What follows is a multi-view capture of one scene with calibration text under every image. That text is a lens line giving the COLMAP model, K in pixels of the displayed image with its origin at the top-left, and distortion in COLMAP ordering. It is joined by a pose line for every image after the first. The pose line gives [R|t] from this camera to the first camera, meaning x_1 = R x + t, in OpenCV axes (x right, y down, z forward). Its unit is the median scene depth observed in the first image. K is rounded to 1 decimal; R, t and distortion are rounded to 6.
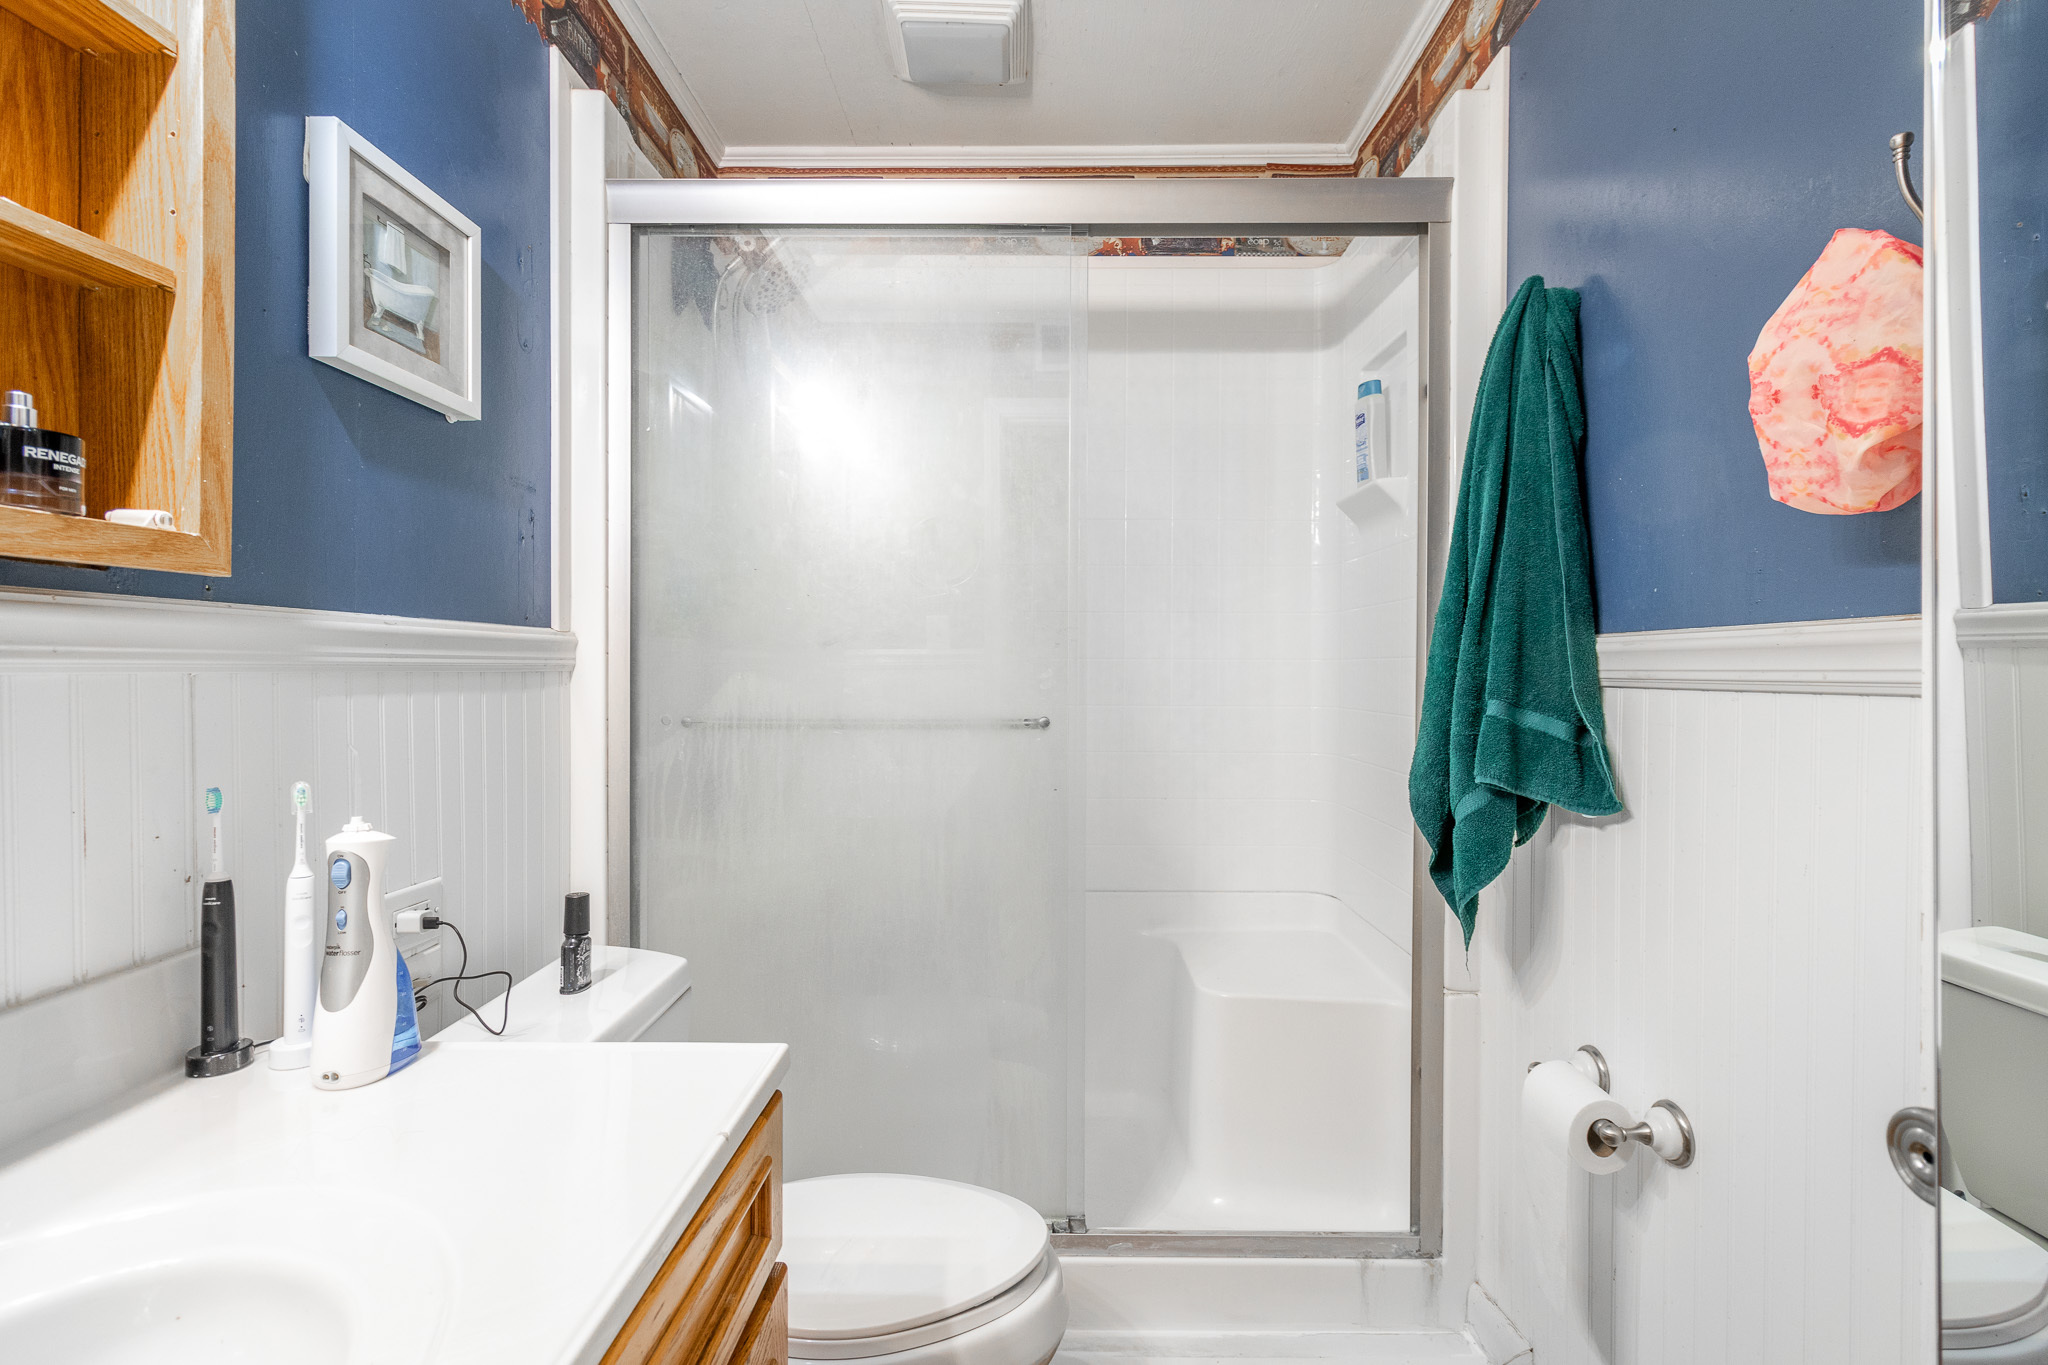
lens RADIAL K [[950.7, 0, 1030.6], [0, 950.7, 674.7], [0, 0, 1]] dist [-0.000036, 0.000578]
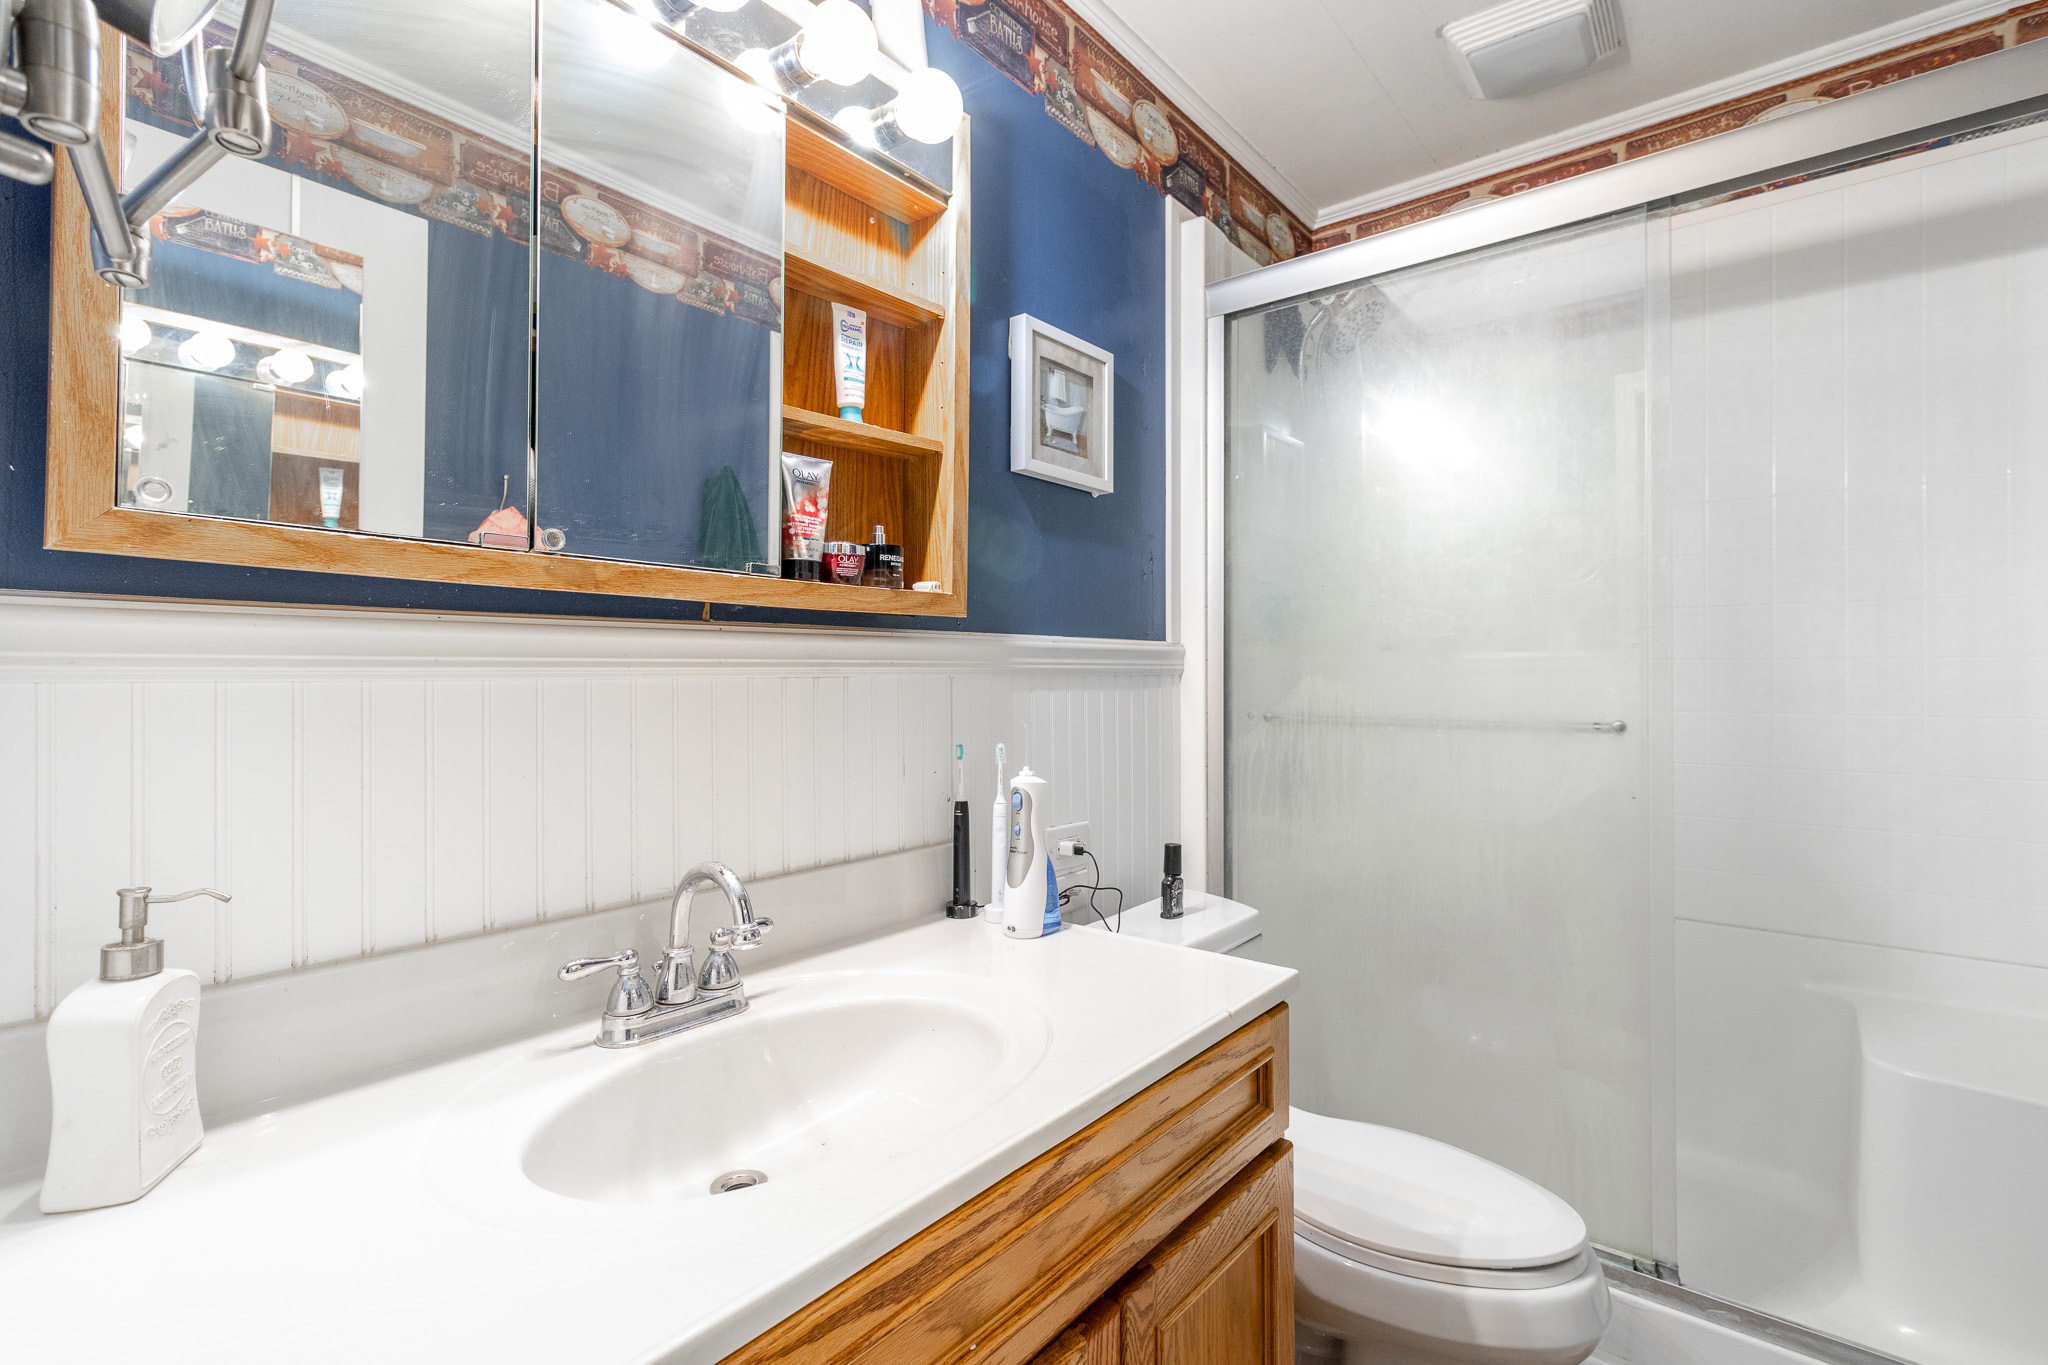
lens RADIAL K [[957.9, 0, 1024.4], [0, 957.9, 645.7], [0, 0, 1]] dist [0.000890, -0.000016]
pose [[0.779078, -0.021520, -0.626558, 0.212083], [-0.000949, 0.999369, -0.035505, 0.004738], [0.626926, 0.028256, 0.778566, -0.178097]]
